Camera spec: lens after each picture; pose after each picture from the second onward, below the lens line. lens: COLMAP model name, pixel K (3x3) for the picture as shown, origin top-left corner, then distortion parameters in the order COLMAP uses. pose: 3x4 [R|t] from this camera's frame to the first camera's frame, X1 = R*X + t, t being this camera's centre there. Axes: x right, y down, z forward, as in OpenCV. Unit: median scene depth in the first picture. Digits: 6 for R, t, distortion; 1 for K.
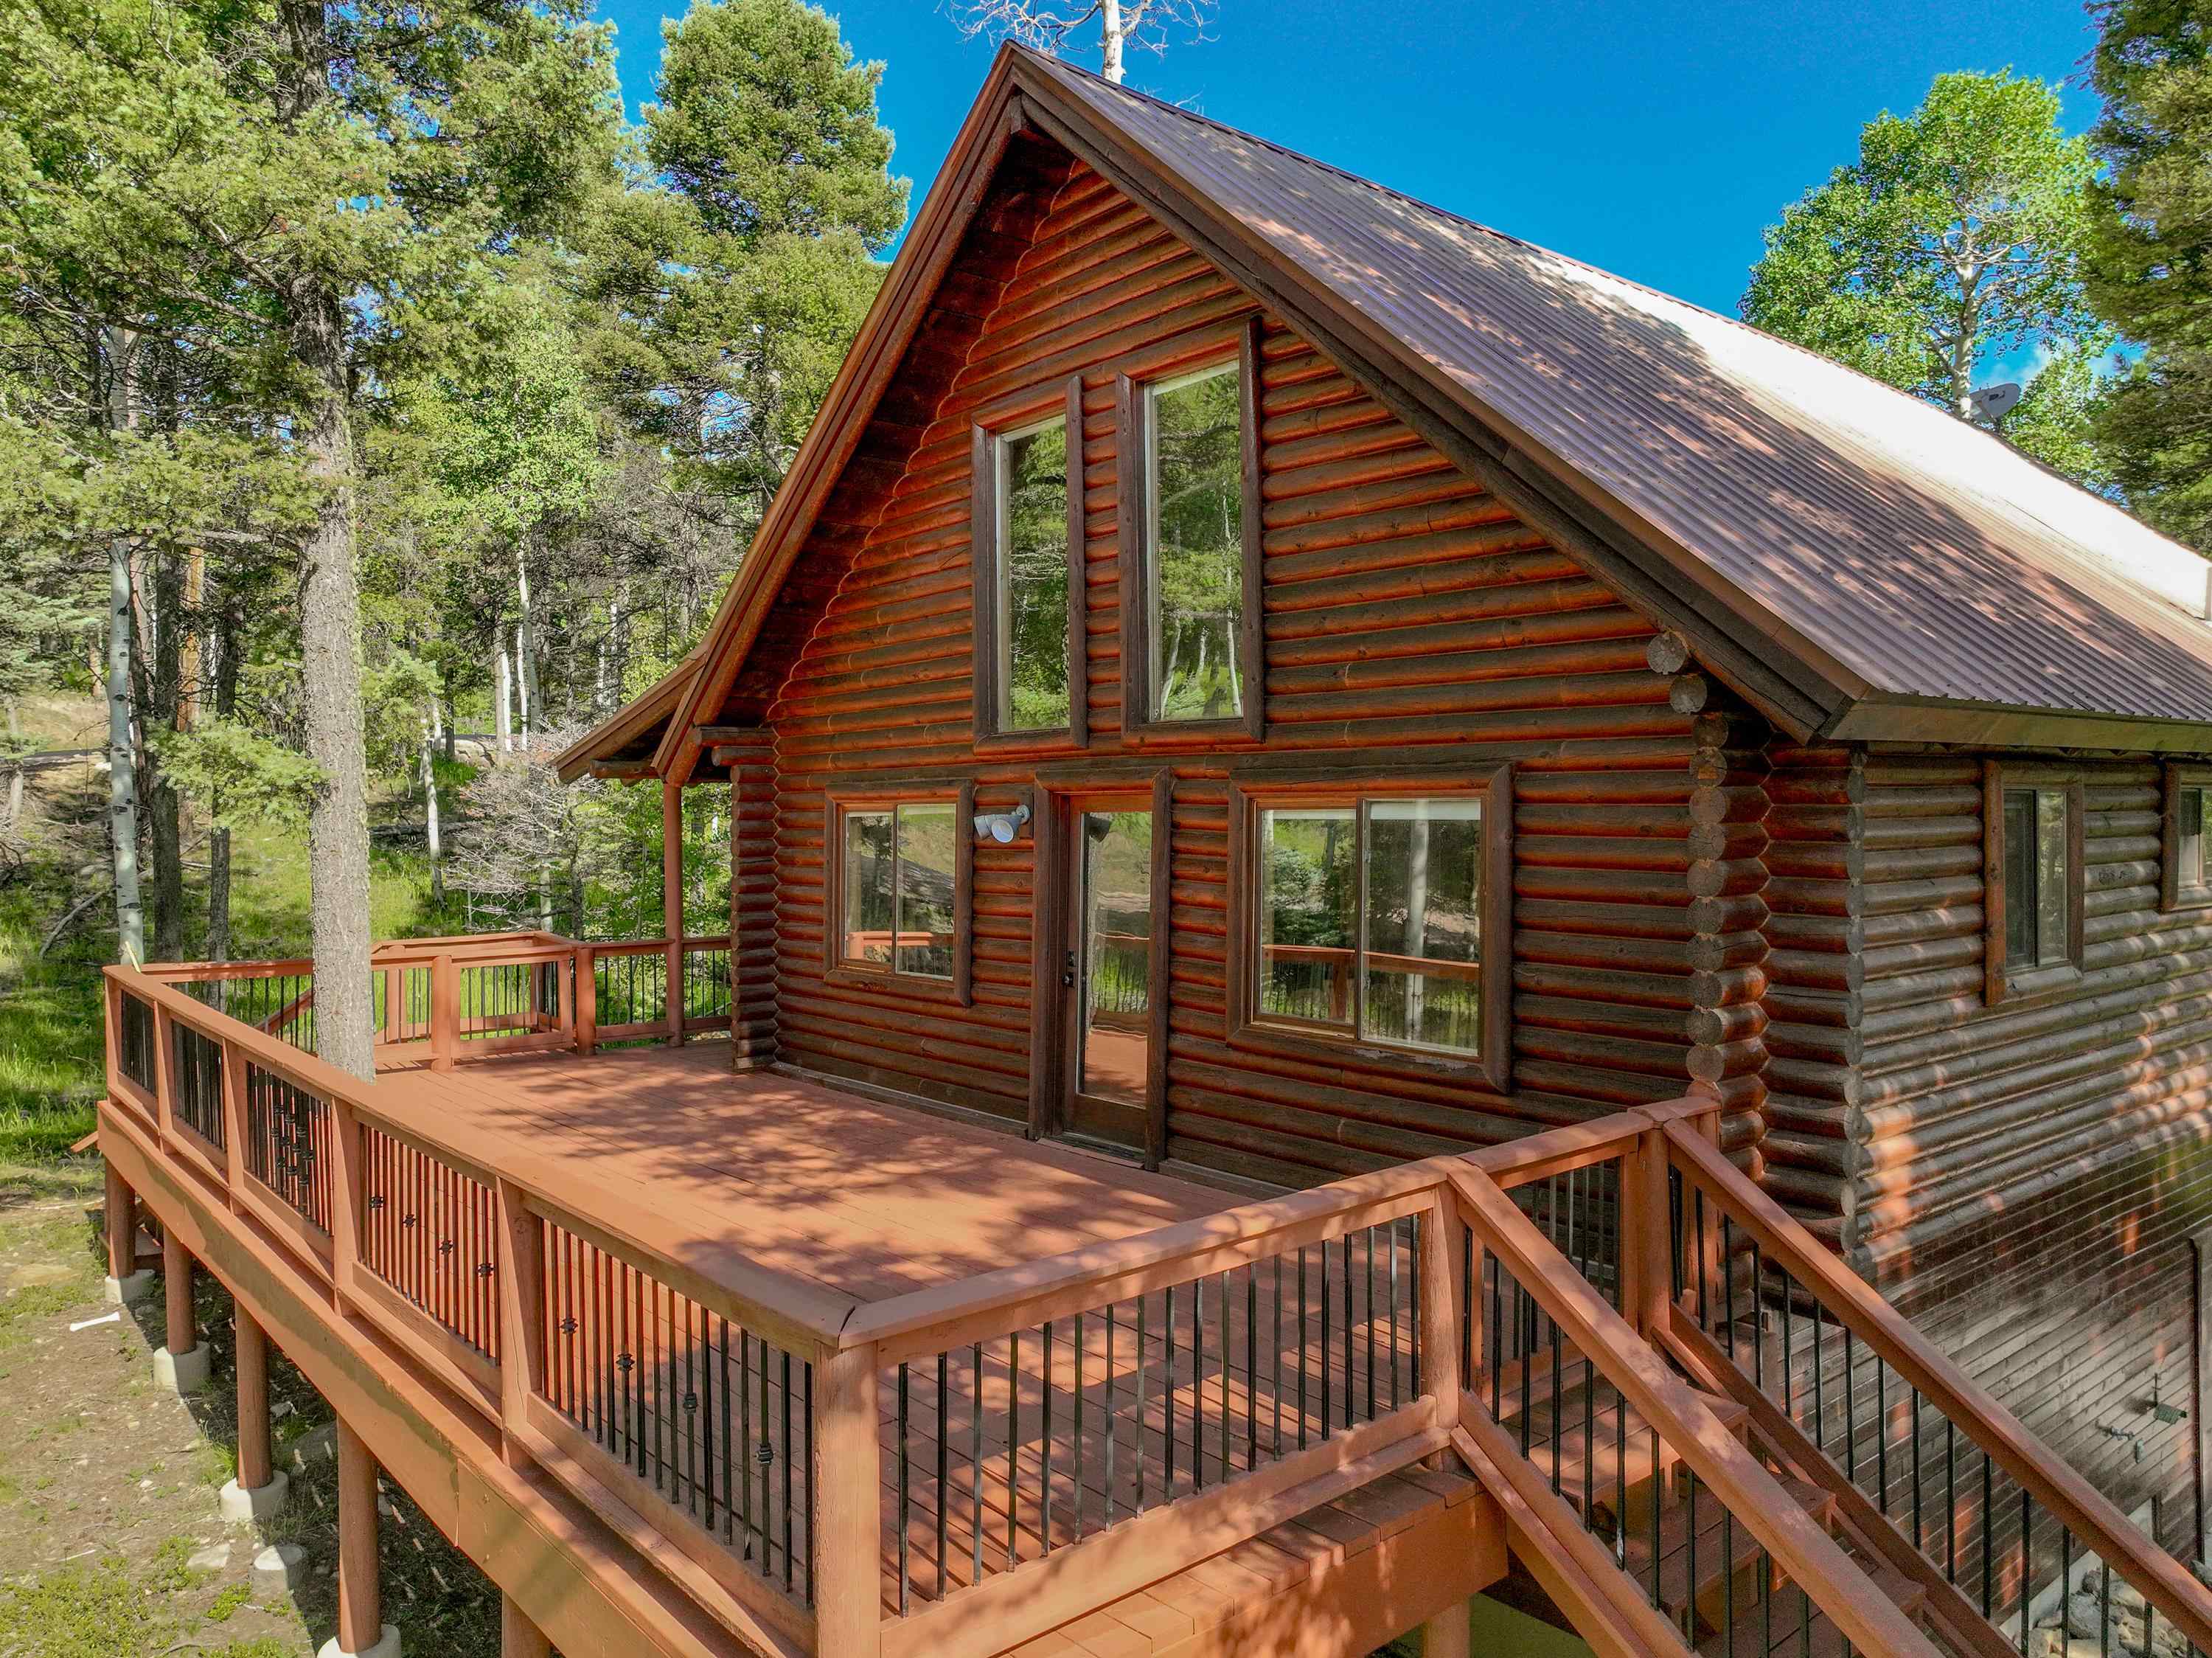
lens RADIAL K [[1568.0, 0, 1104.9], [0, 1568.0, 830.5], [0, 0, 1]] dist [0.001971, 0.003697]
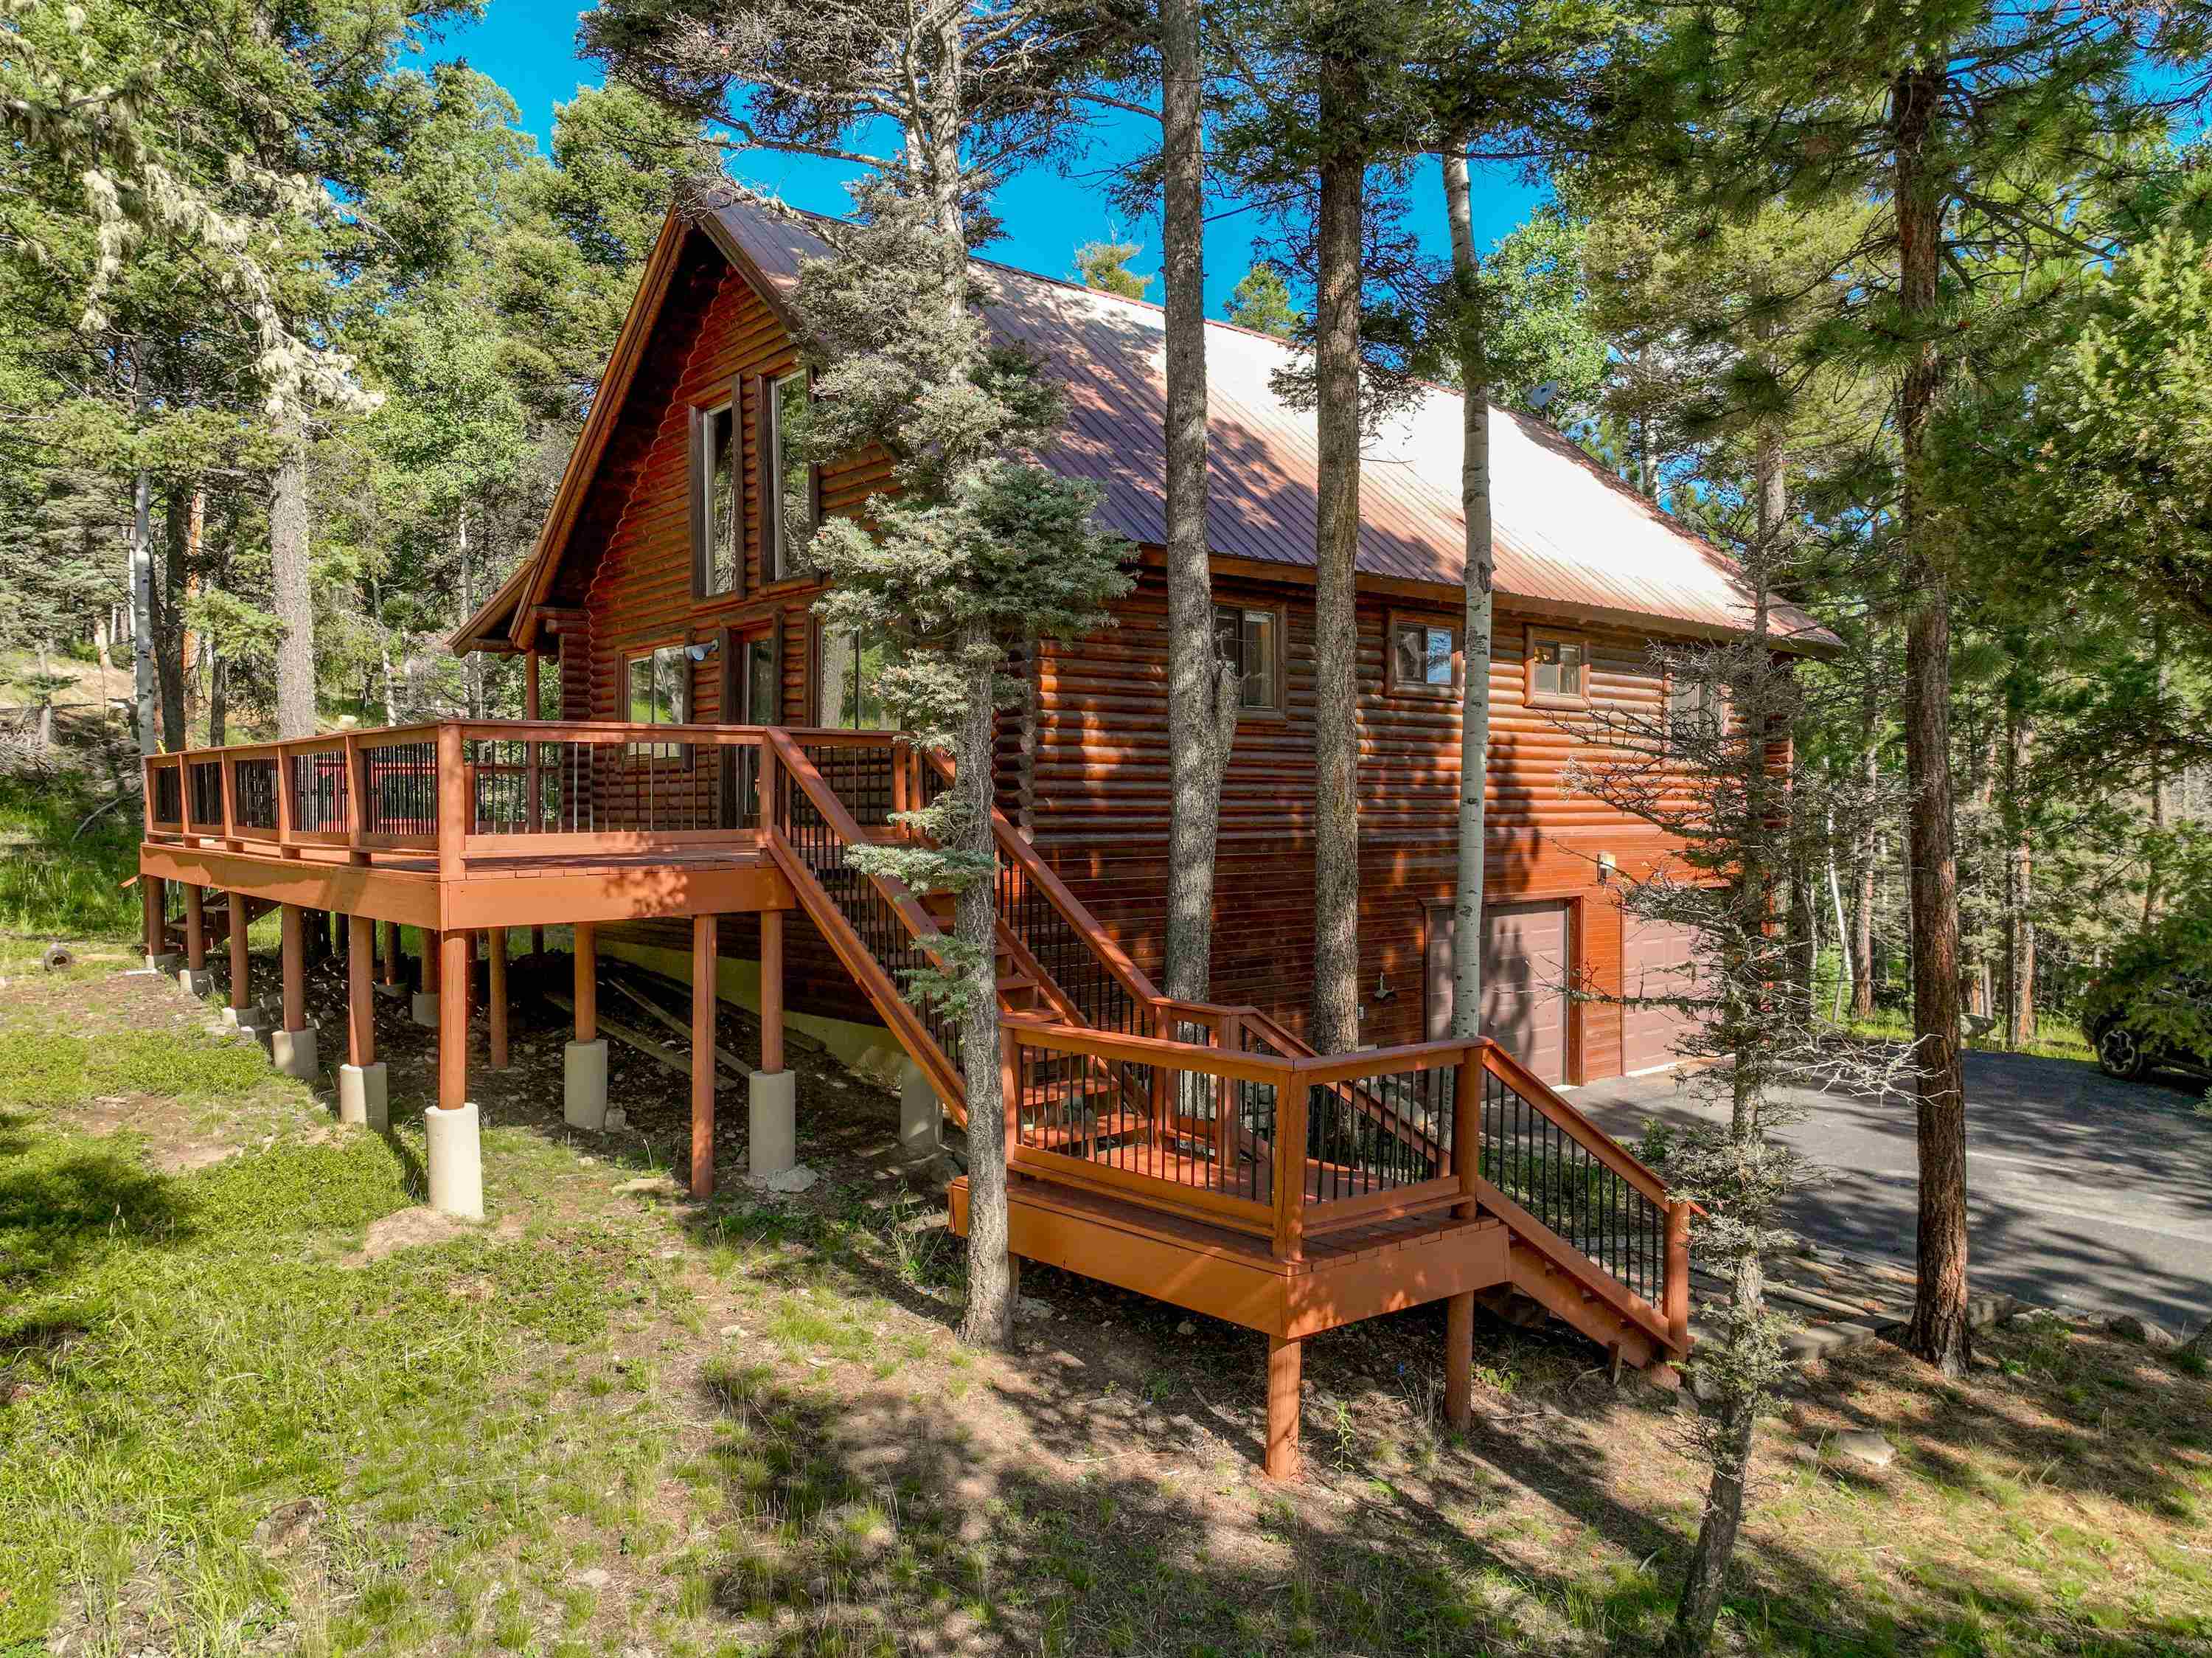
lens RADIAL K [[1568.0, 0, 1107.4], [0, 1568.0, 826.2], [0, 0, 1]] dist [0.001971, 0.003697]
pose [[0.999990, -0.001130, 0.004233, 0.314193], [0.001133, 0.999999, -0.000780, 0.162505], [-0.004232, 0.000785, 0.999991, -0.565786]]
